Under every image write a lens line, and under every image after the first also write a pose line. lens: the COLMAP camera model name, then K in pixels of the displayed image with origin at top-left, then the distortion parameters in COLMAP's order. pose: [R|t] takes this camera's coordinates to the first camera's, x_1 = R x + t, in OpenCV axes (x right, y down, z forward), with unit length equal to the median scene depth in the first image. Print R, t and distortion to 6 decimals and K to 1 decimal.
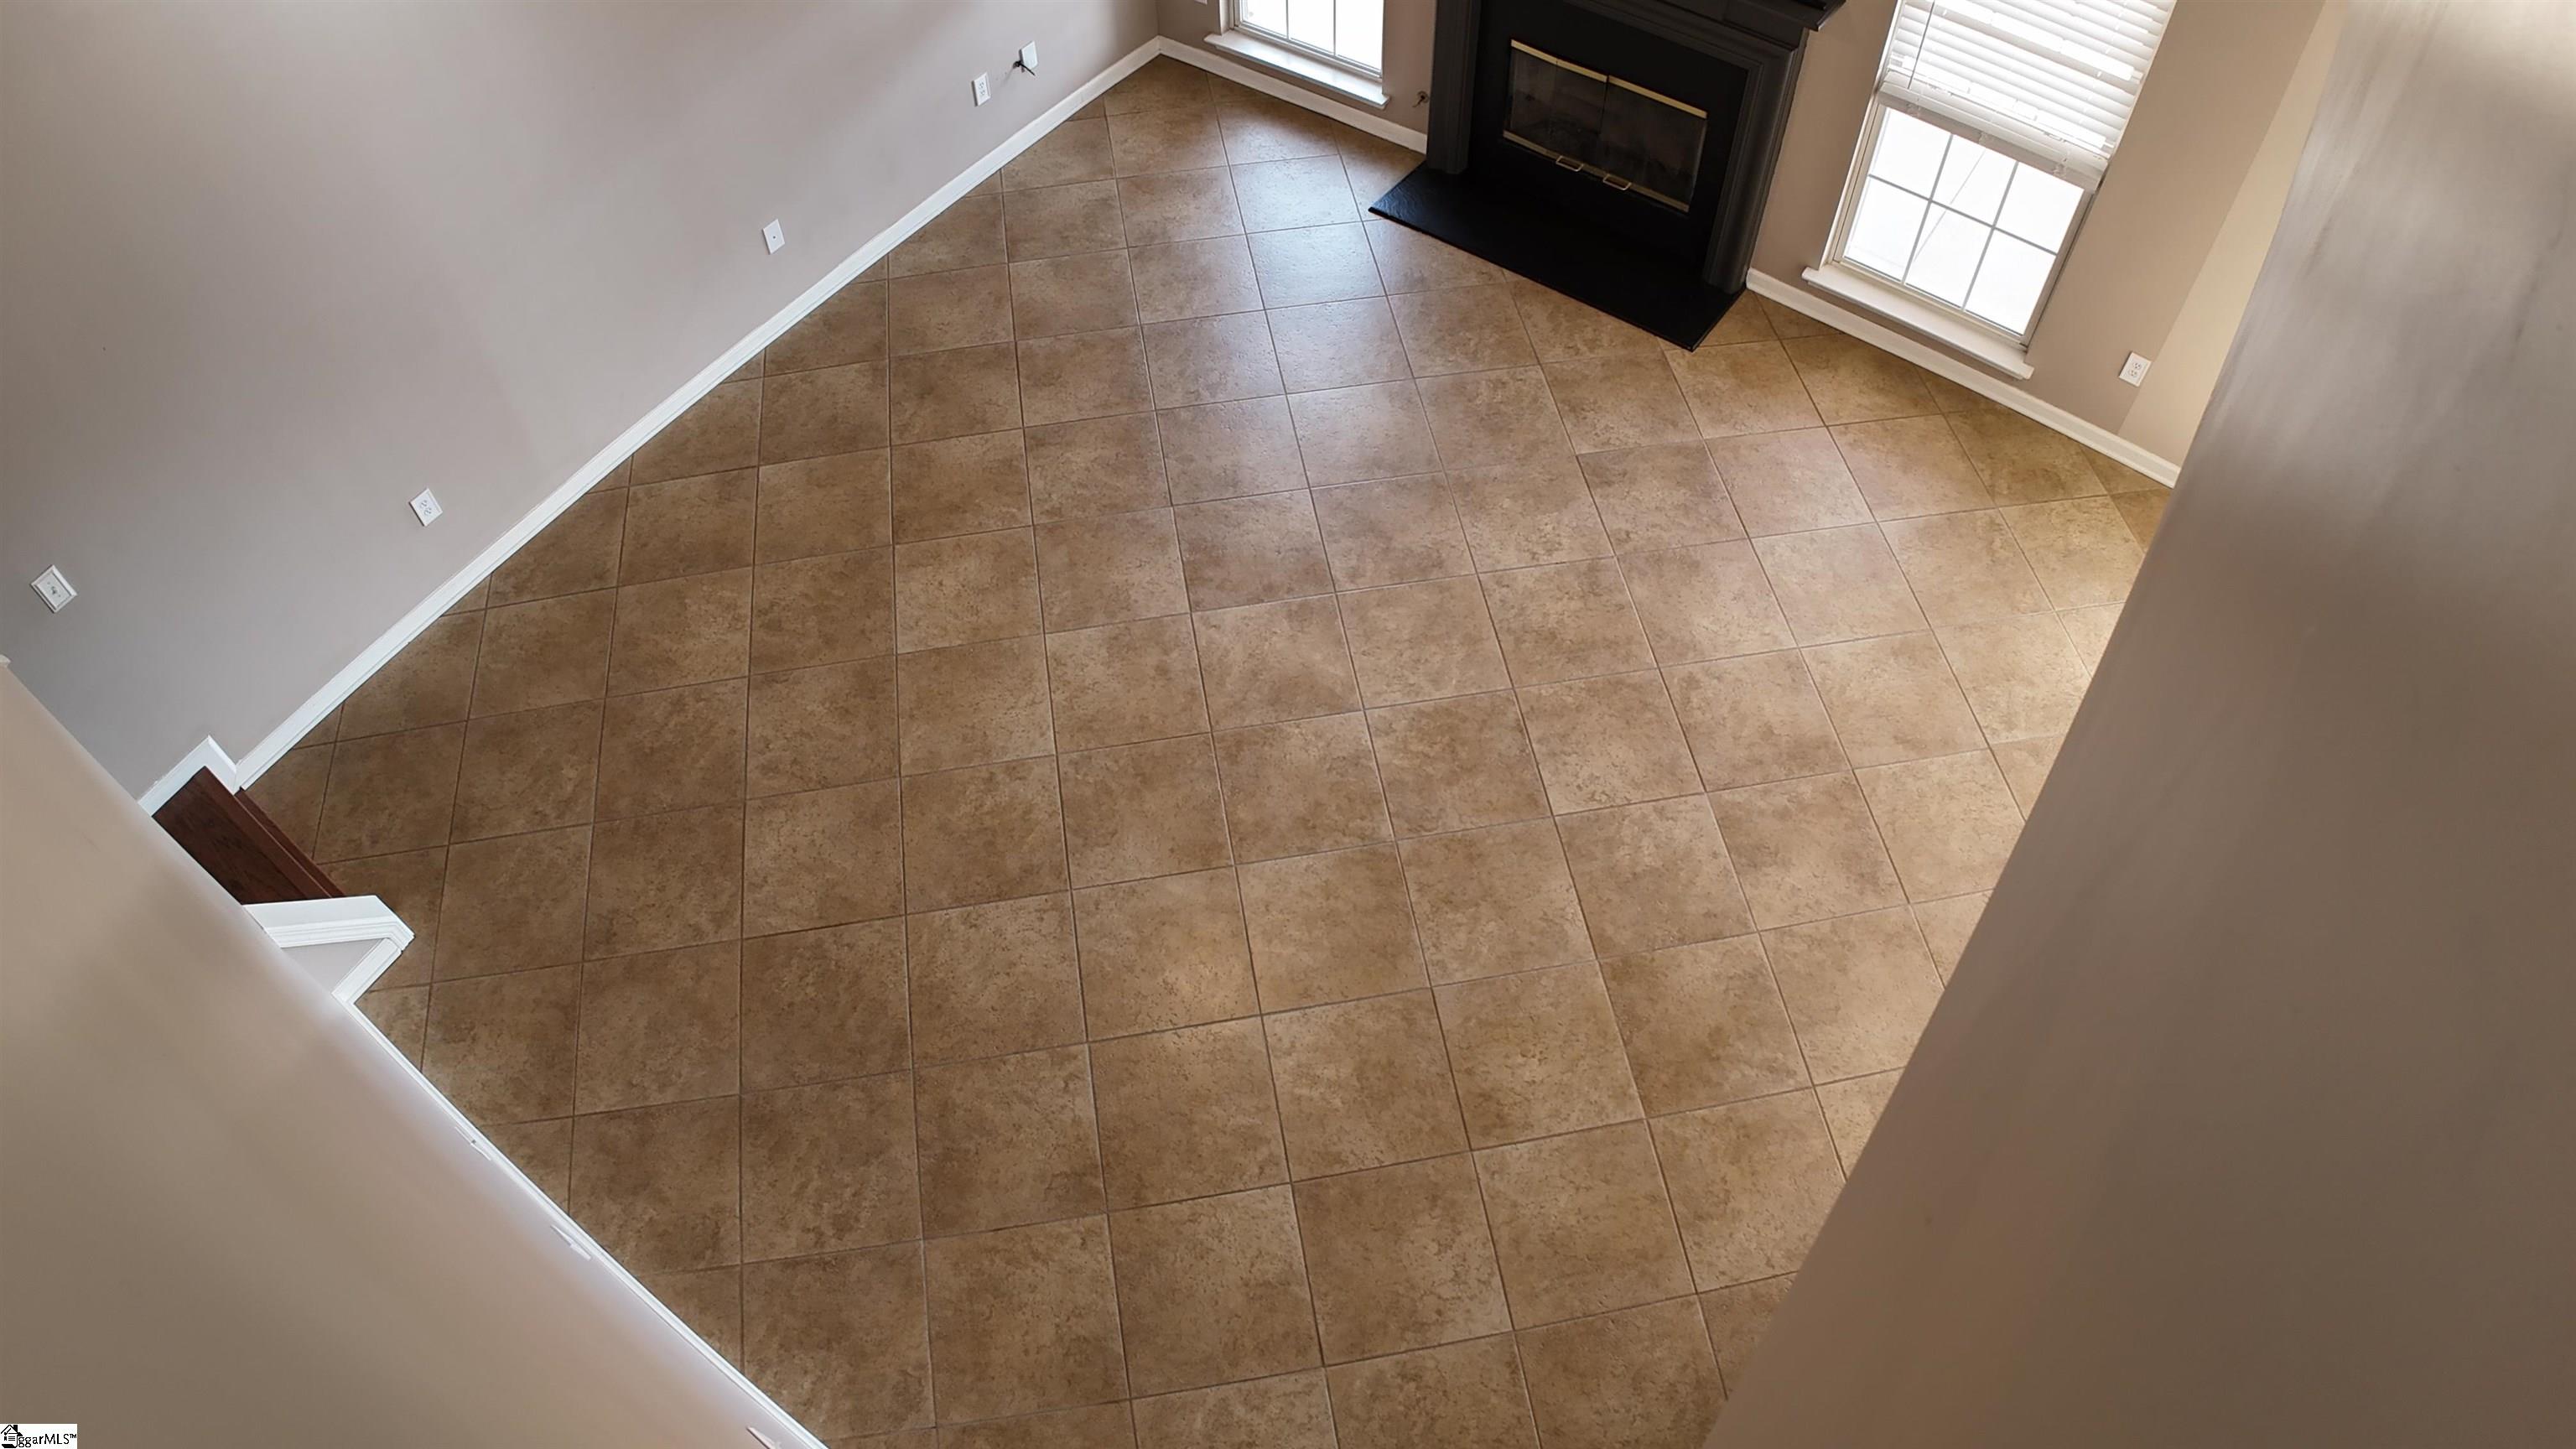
lens RADIAL K [[1645.3, 0, 1288.0], [0, 1645.3, 724.5], [0, 0, 1]] dist [-0.175465, 0.029713]
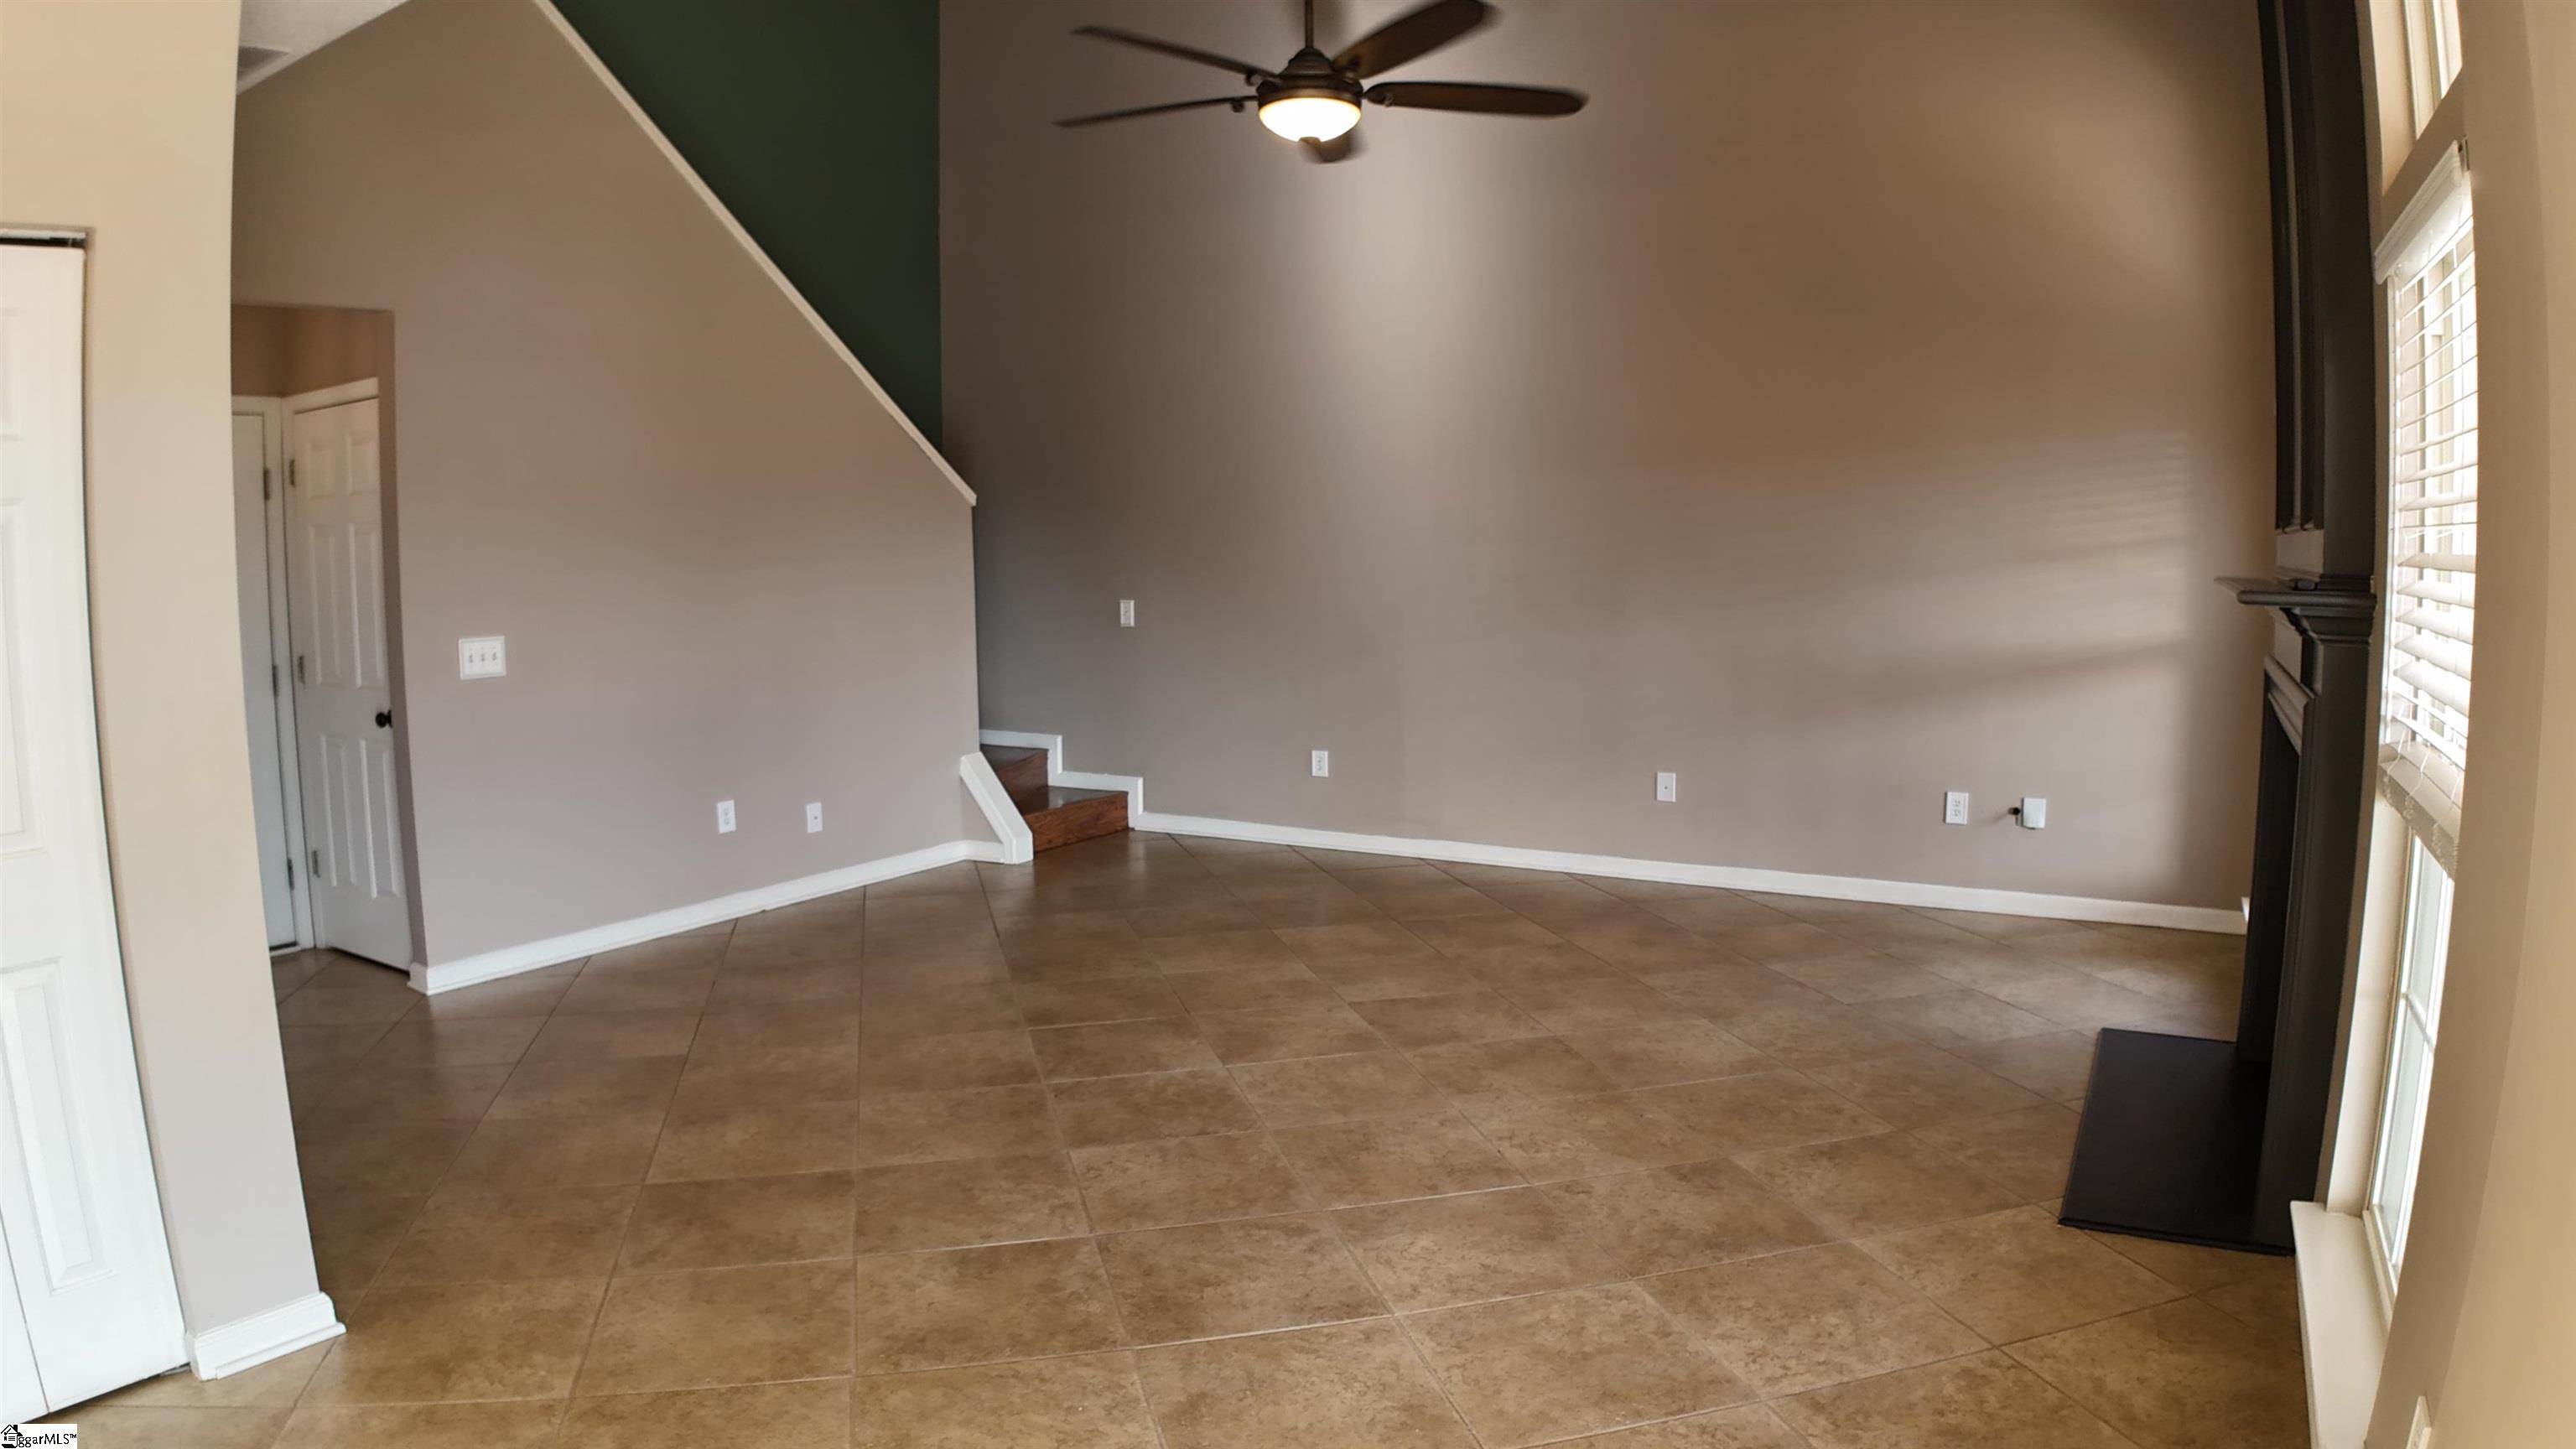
lens RADIAL K [[1579.6, 0, 1288.0], [0, 1579.6, 724.5], [0, 0, 1]] dist [-0.188680, 0.026149]
pose [[0.082051, 0.122138, -0.989116, 0.815692], [-0.802329, 0.596839, 0.007142, -0.144375], [0.591215, 0.793010, 0.146966, 0.731508]]
